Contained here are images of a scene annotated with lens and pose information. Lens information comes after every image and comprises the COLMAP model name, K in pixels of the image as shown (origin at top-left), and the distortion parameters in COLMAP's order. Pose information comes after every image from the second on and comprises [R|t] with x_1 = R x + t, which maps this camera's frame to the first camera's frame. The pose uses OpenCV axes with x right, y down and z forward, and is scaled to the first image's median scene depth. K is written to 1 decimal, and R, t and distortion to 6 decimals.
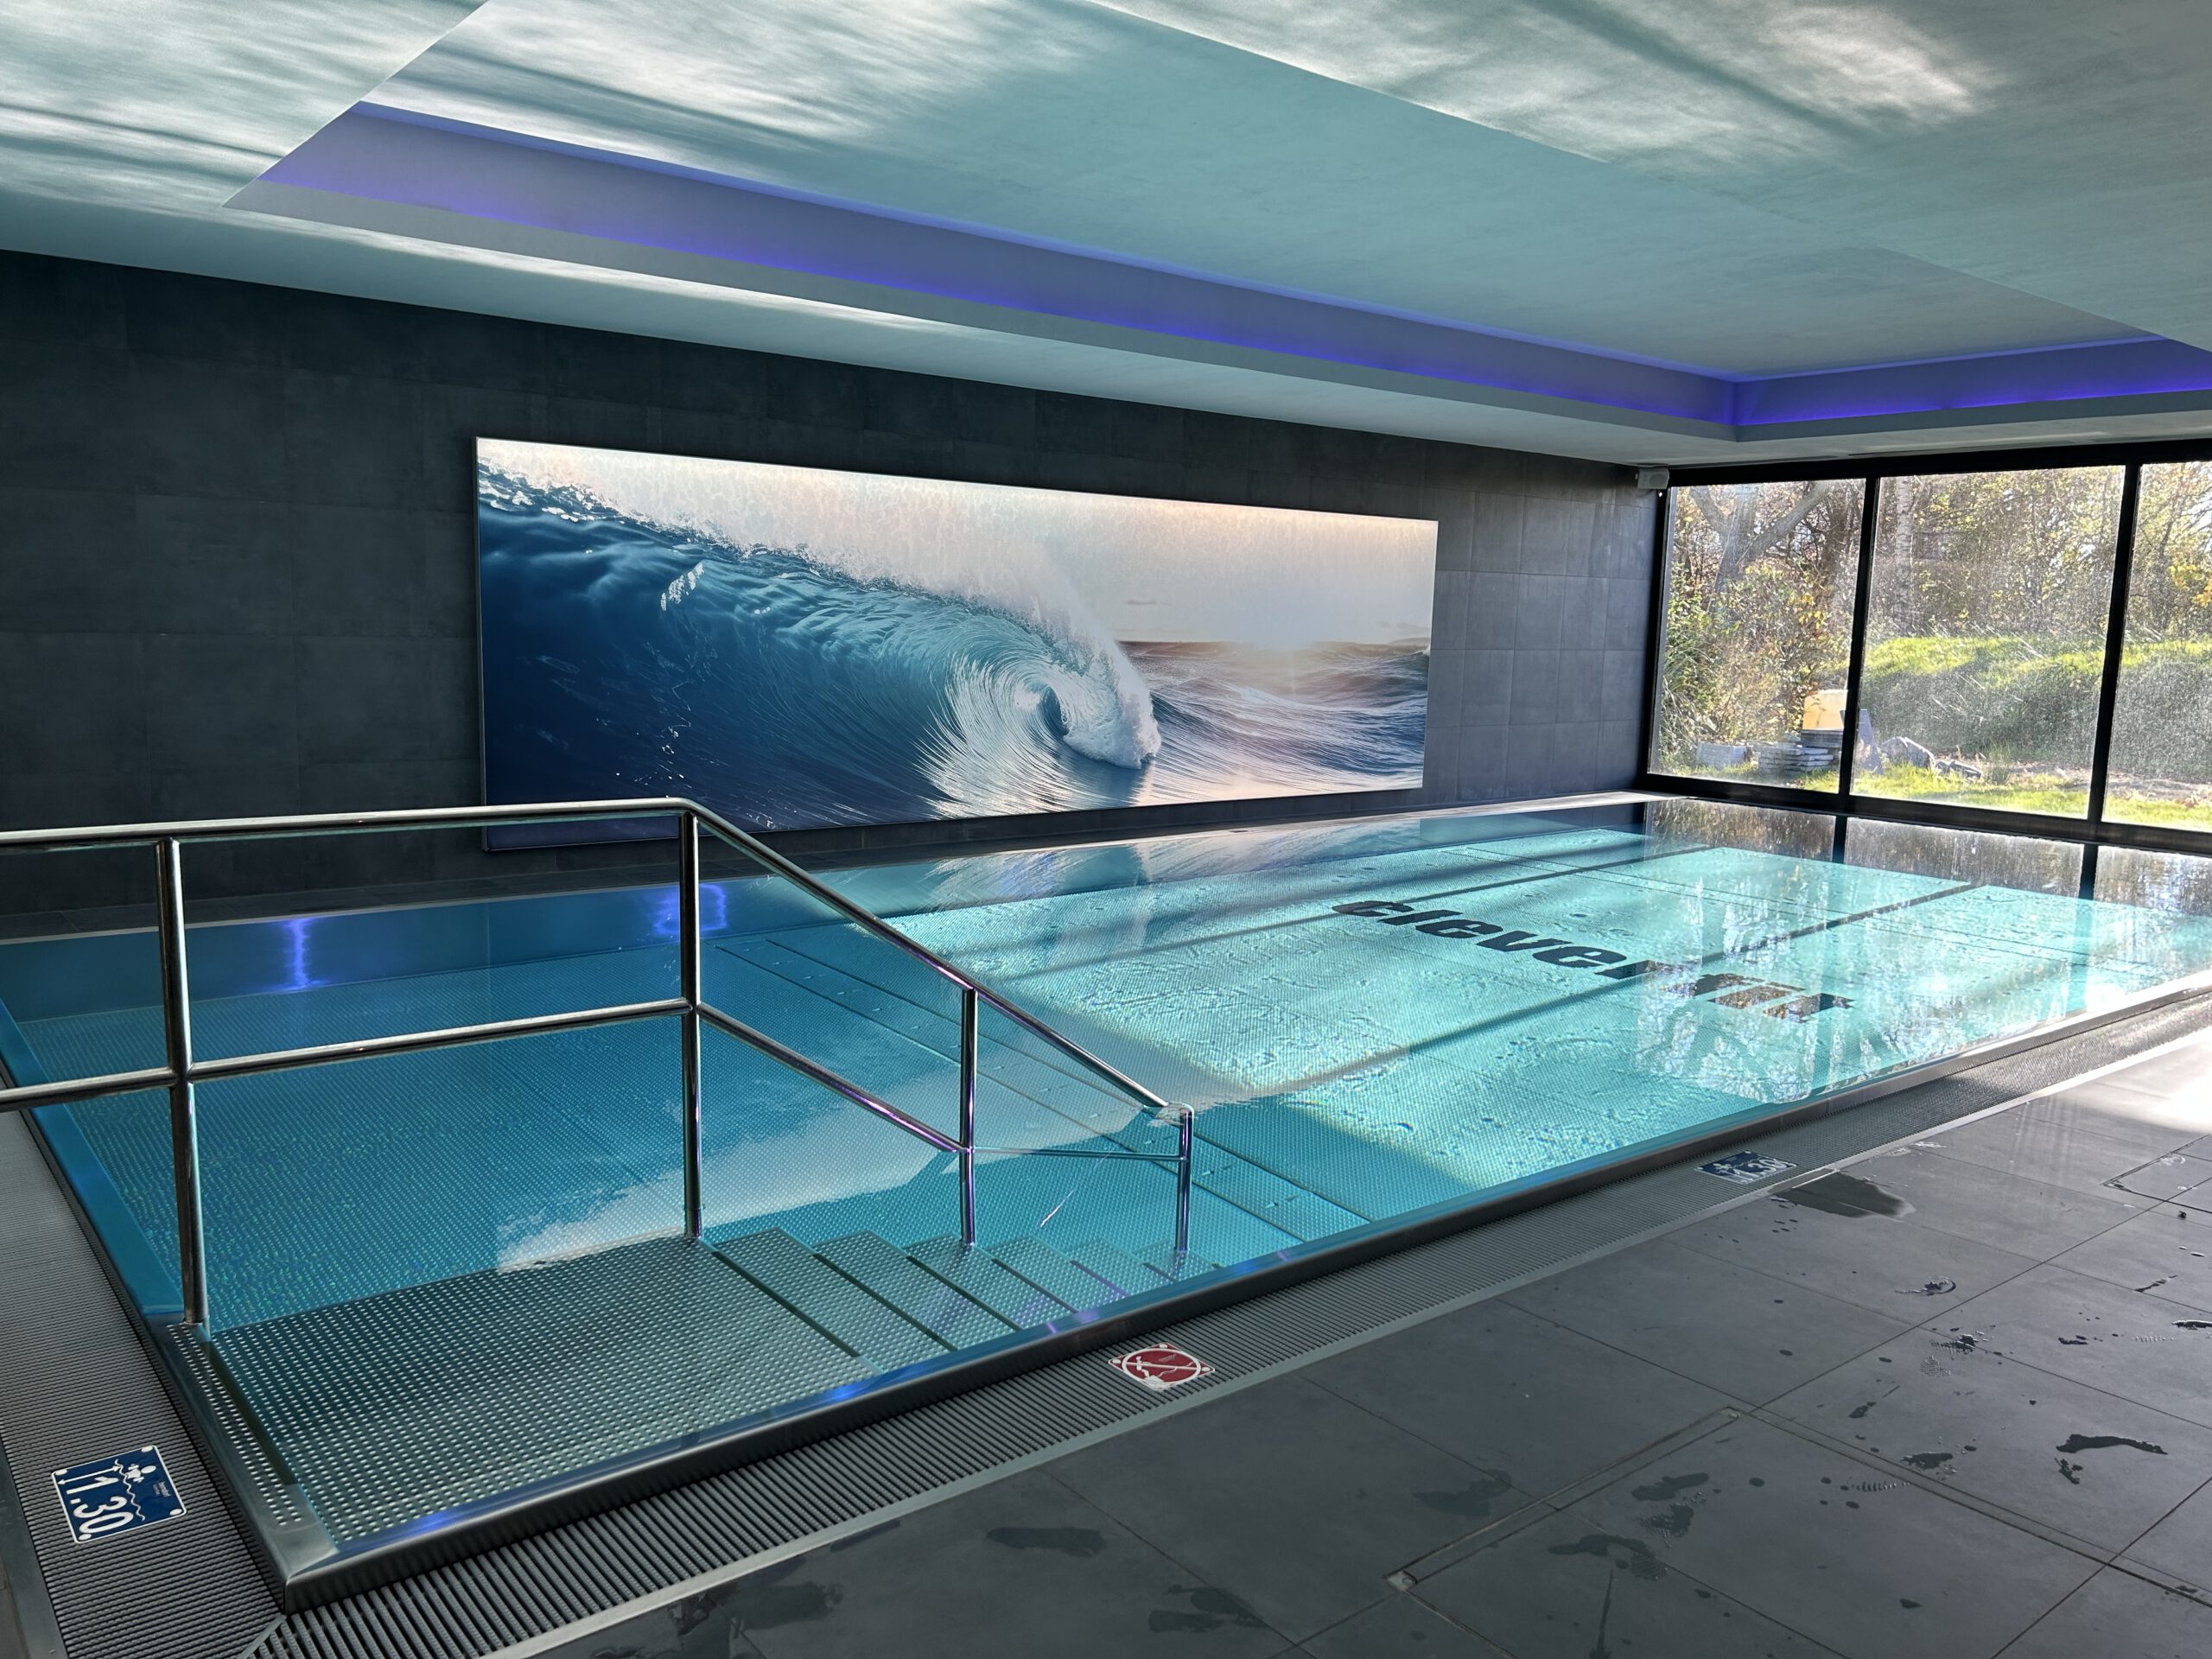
lens RADIAL K [[1651.3, 0, 1102.0], [0, 1651.3, 894.7], [0, 0, 1]] dist [0.075653, -0.028122]
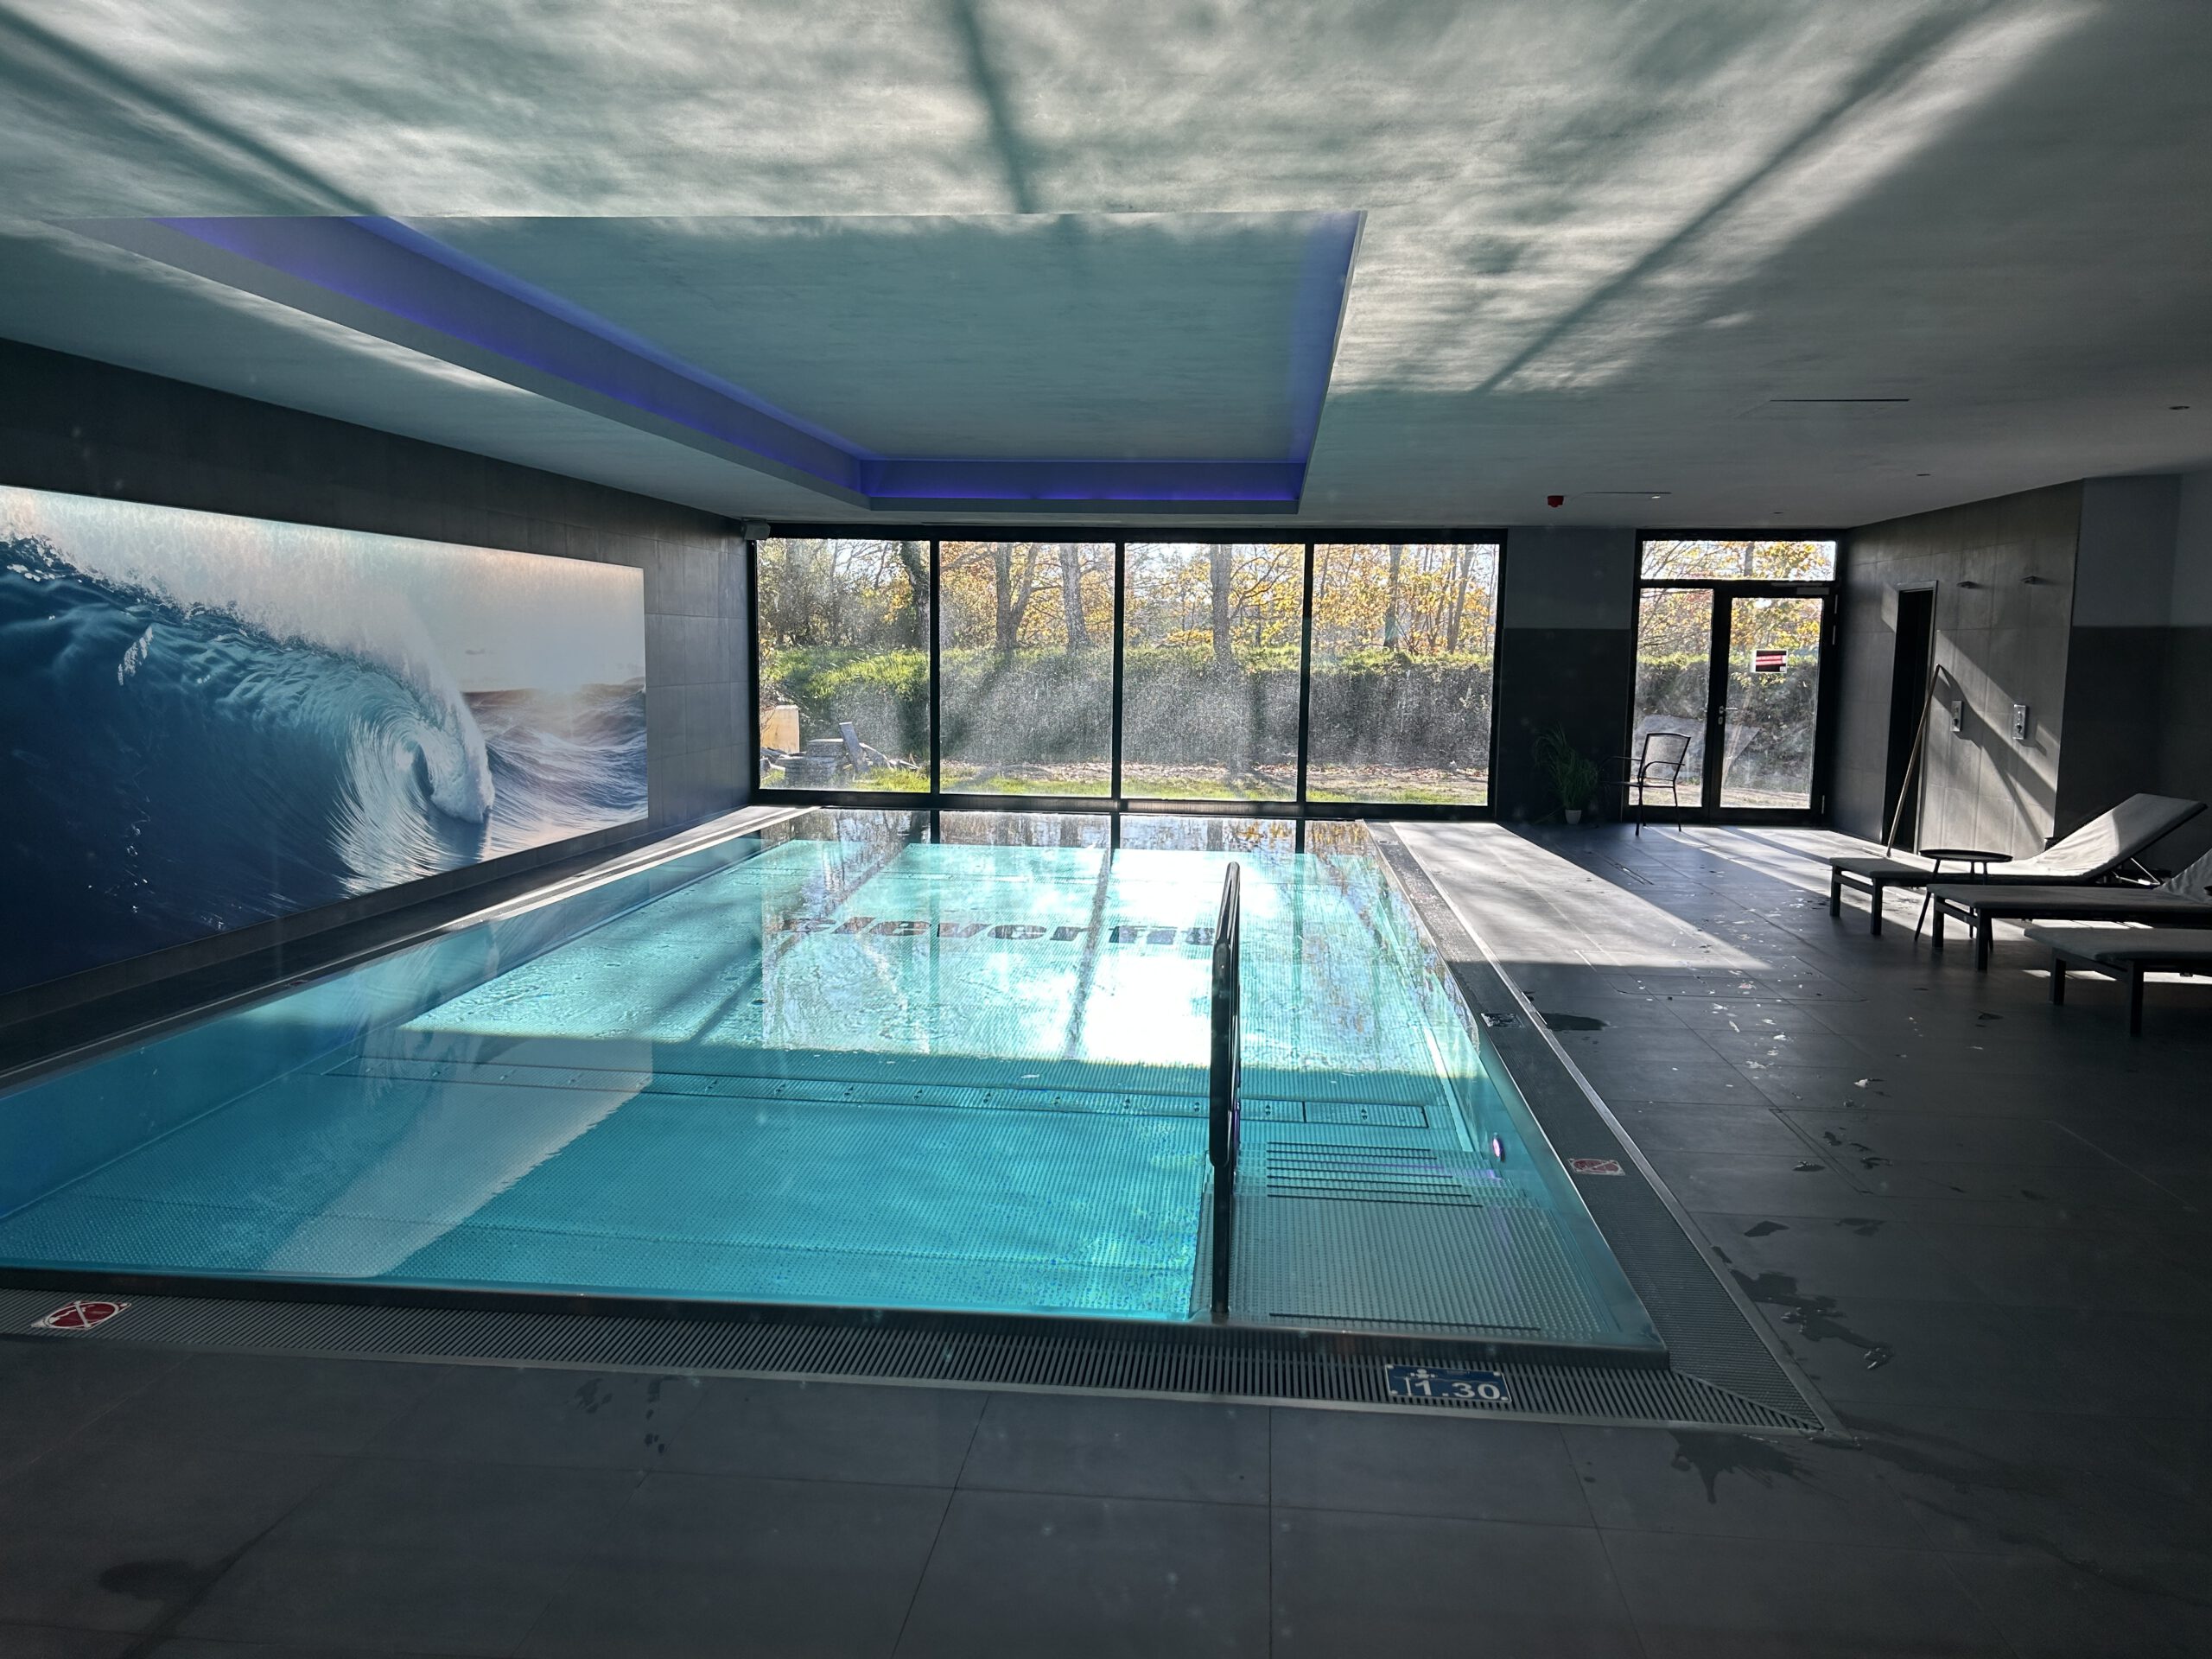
lens RADIAL K [[1651.3, 0, 1117.5], [0, 1651.3, 826.6], [0, 0, 1]] dist [0.075653, -0.028122]
pose [[0.706259, -0.102760, 0.700456, -0.455069], [0.137079, 0.990535, 0.007101, -0.034852], [-0.694555, 0.091003, 0.713661, 0.056257]]
